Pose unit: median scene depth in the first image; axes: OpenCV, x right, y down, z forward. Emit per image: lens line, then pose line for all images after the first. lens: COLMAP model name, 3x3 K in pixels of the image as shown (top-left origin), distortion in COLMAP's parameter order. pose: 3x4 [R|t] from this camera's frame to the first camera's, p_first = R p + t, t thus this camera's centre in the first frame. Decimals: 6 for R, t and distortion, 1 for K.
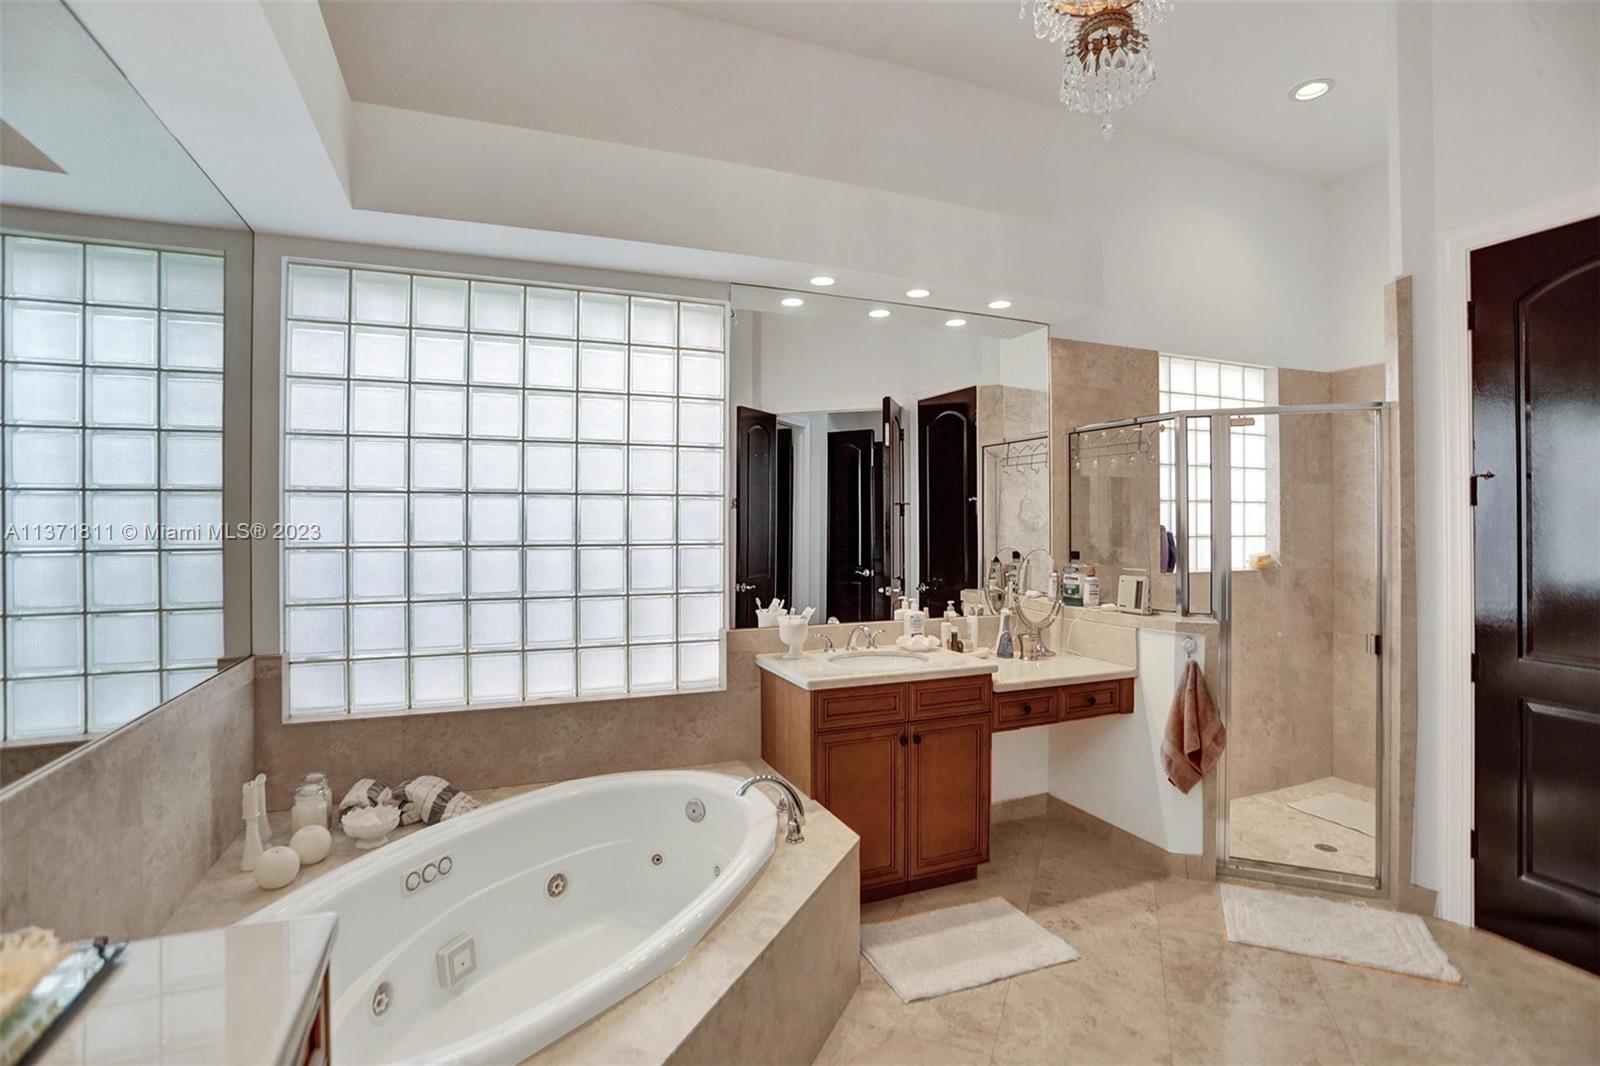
lens RADIAL K [[769.3, 0, 800.8], [0, 769.3, 517.5], [0, 0, 1]] dist [-0.075553, 0.033126]
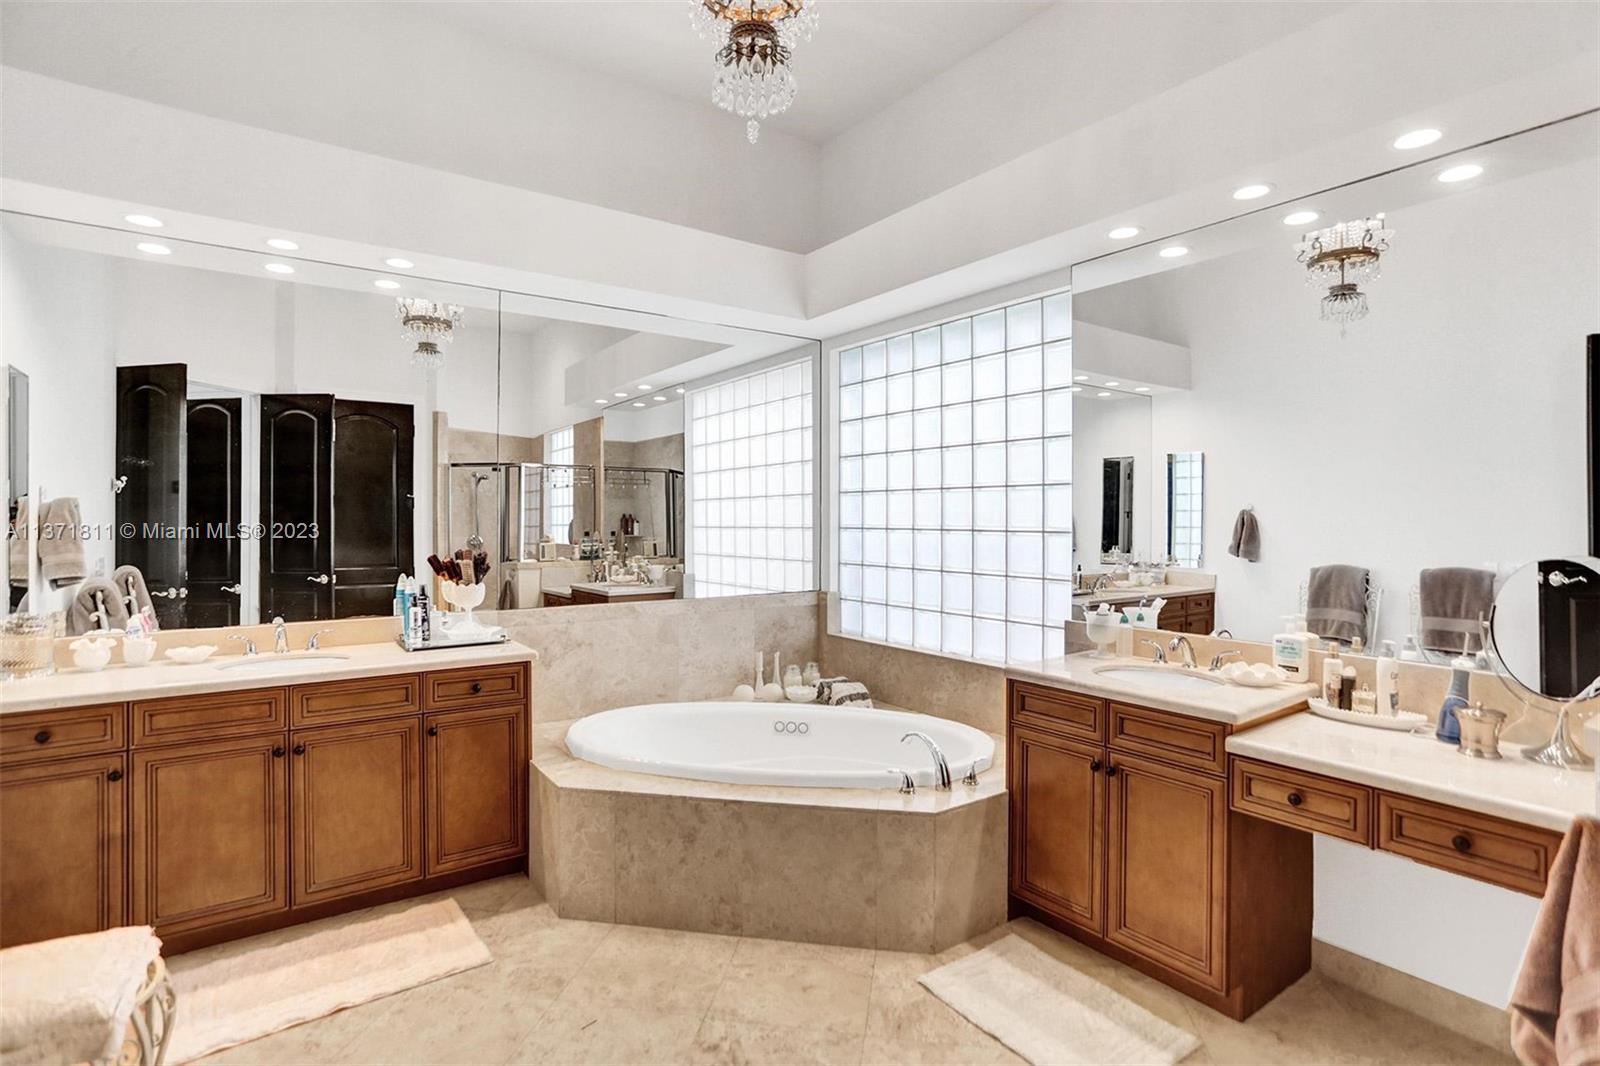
lens RADIAL K [[793.5, 0, 801.6], [0, 793.5, 517.7], [0, 0, 1]] dist [-0.058366, 0.038011]
pose [[0.230095, 0.000664, -0.973168, 0.931014], [0.001122, 0.999999, 0.000948, 0.016795], [0.973167, -0.001310, 0.230094, 0.499173]]
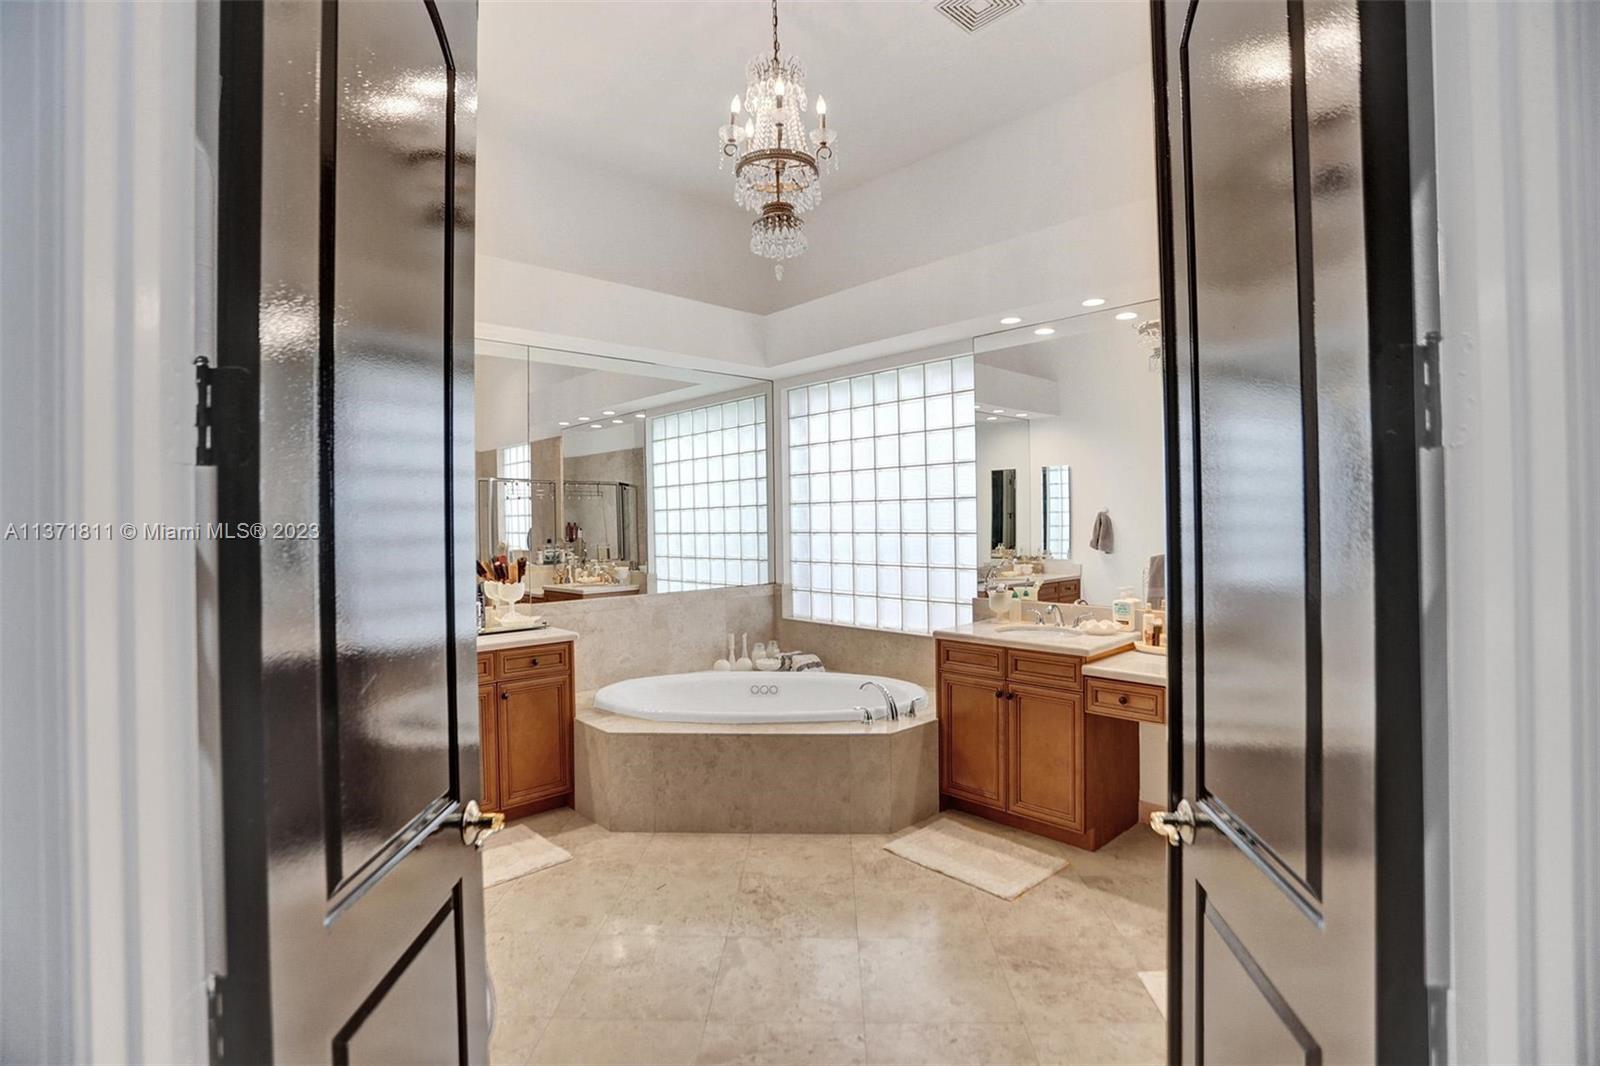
lens RADIAL K [[769.3, 0, 800.8], [0, 769.3, 517.5], [0, 0, 1]] dist [-0.075553, 0.033126]
pose [[0.353440, -0.007772, -0.935425, 1.207276], [0.016467, 0.999862, -0.002085, 0.005745], [0.935312, -0.014667, 0.353519, 0.280475]]
